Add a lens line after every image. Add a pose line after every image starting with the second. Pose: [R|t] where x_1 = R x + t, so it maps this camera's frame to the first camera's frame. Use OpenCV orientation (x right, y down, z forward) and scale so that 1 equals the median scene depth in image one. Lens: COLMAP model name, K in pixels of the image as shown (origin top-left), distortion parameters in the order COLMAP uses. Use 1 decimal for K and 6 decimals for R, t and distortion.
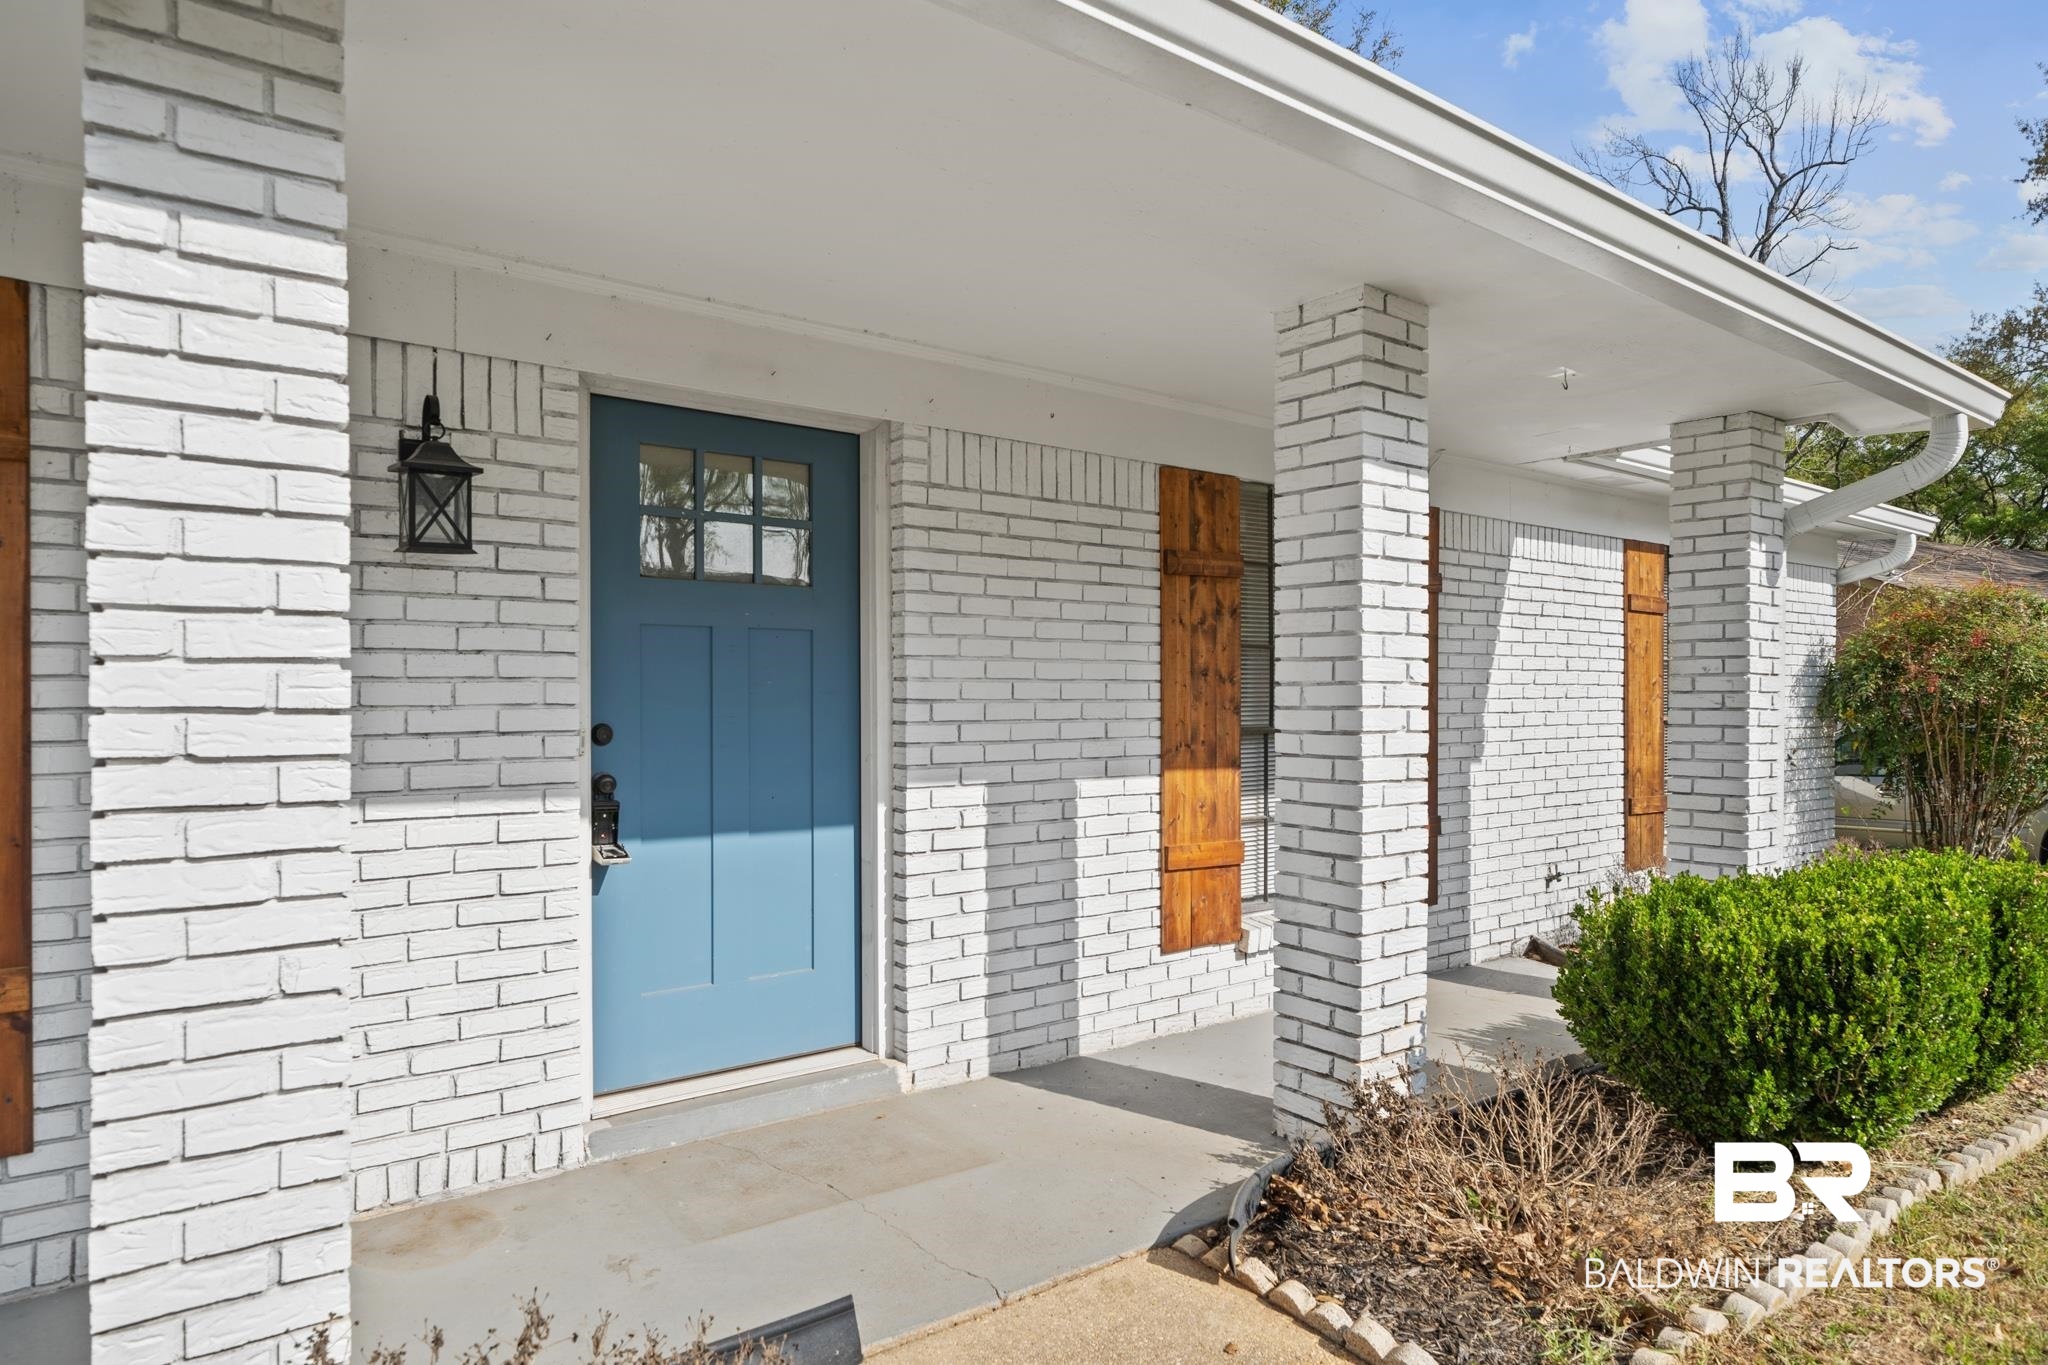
lens RADIAL K [[1171.8, 0, 1023.3], [0, 1171.8, 704.2], [0, 0, 1]] dist [0.001017, 0.000677]
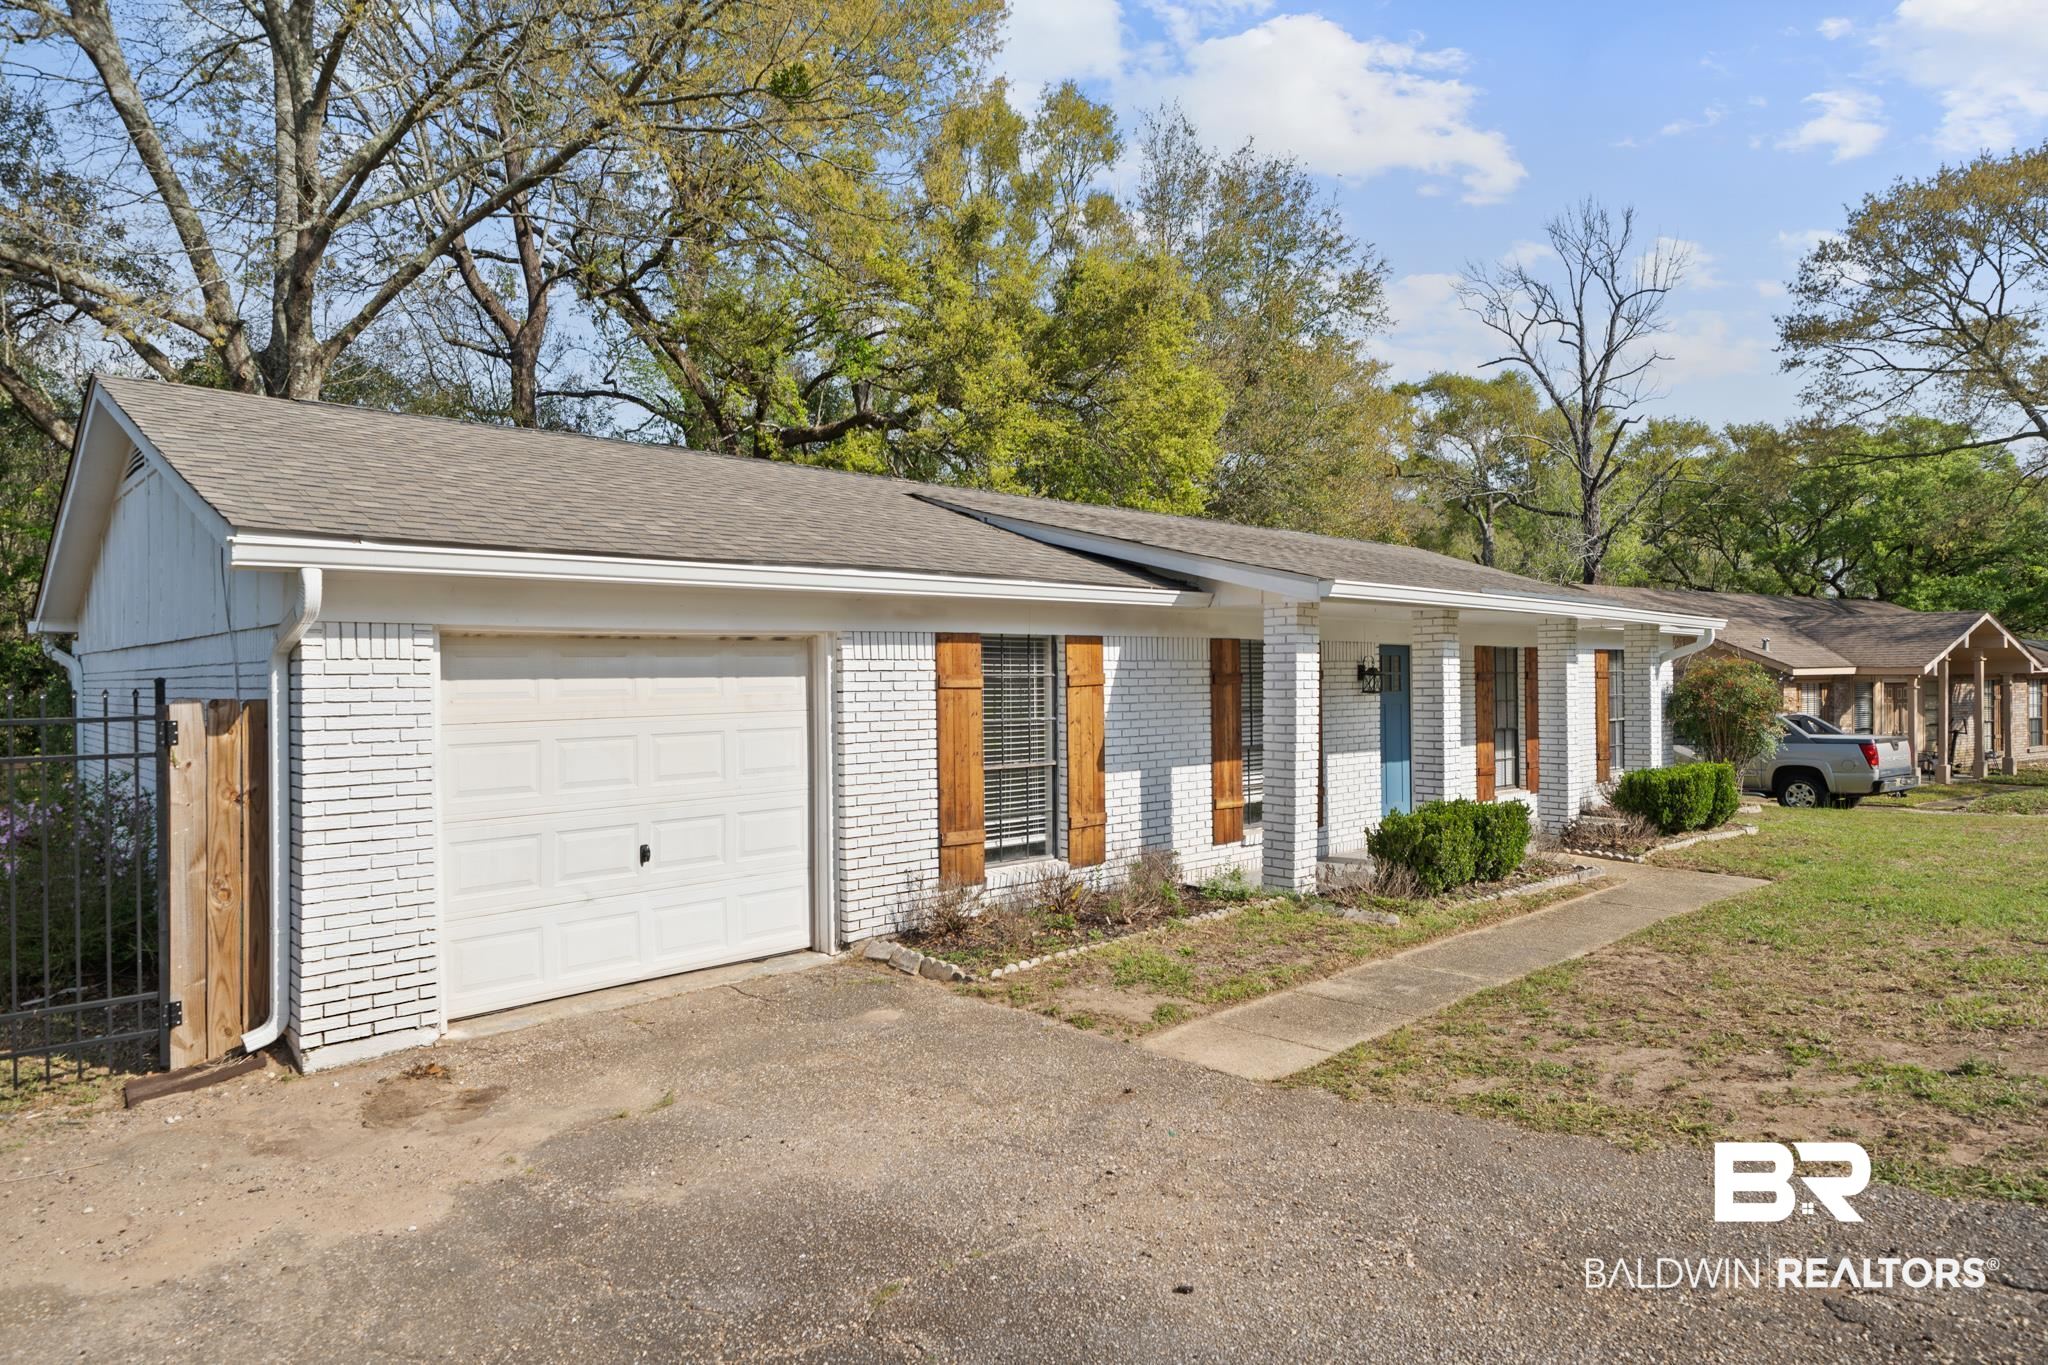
lens RADIAL K [[1212.8, 0, 1024.0], [0, 1212.8, 682.5], [0, 0, 1]] dist [0.000905, -0.000025]
pose [[0.992257, -0.010456, 0.123759, -0.652291], [0.011607, 0.999896, -0.008582, -0.040420], [-0.123657, 0.009952, 0.992275, -0.906743]]
